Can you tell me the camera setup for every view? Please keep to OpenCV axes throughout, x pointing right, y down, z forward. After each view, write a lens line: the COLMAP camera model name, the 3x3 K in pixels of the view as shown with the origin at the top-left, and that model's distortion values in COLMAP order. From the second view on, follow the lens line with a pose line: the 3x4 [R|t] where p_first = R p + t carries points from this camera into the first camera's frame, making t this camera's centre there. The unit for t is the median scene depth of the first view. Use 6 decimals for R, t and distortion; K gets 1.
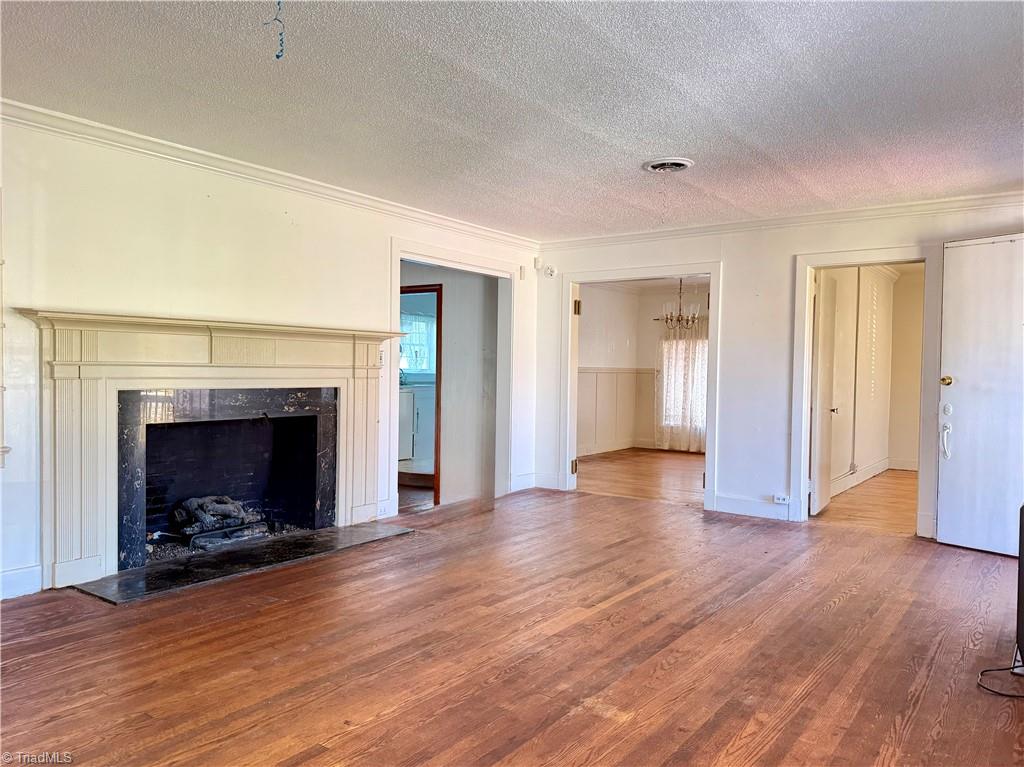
lens RADIAL K [[726.6, 0, 509.8], [0, 726.6, 382.9], [0, 0, 1]] dist [0.056570, -0.047652]
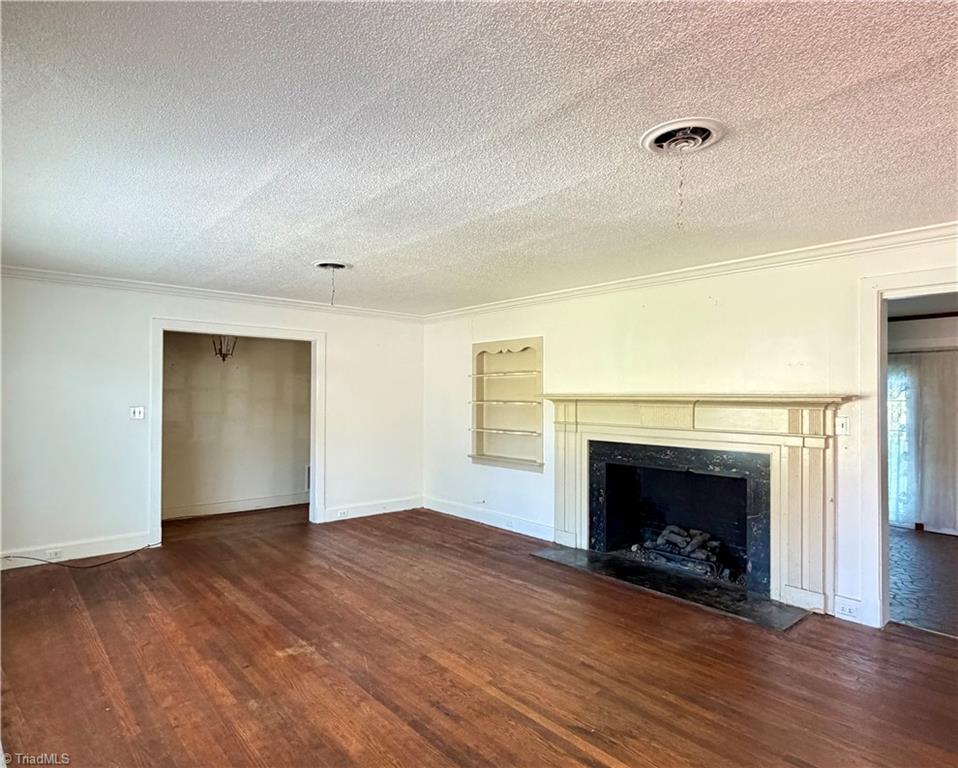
lens RADIAL K [[575.7, 0, 475.4], [0, 575.7, 389.1], [0, 0, 1]] dist [0.009213, 0.003404]
pose [[-0.223470, -0.026509, -0.974350, 0.811716], [-0.032615, 0.999274, -0.019707, -0.071077], [0.974165, 0.027374, -0.224172, 1.042755]]
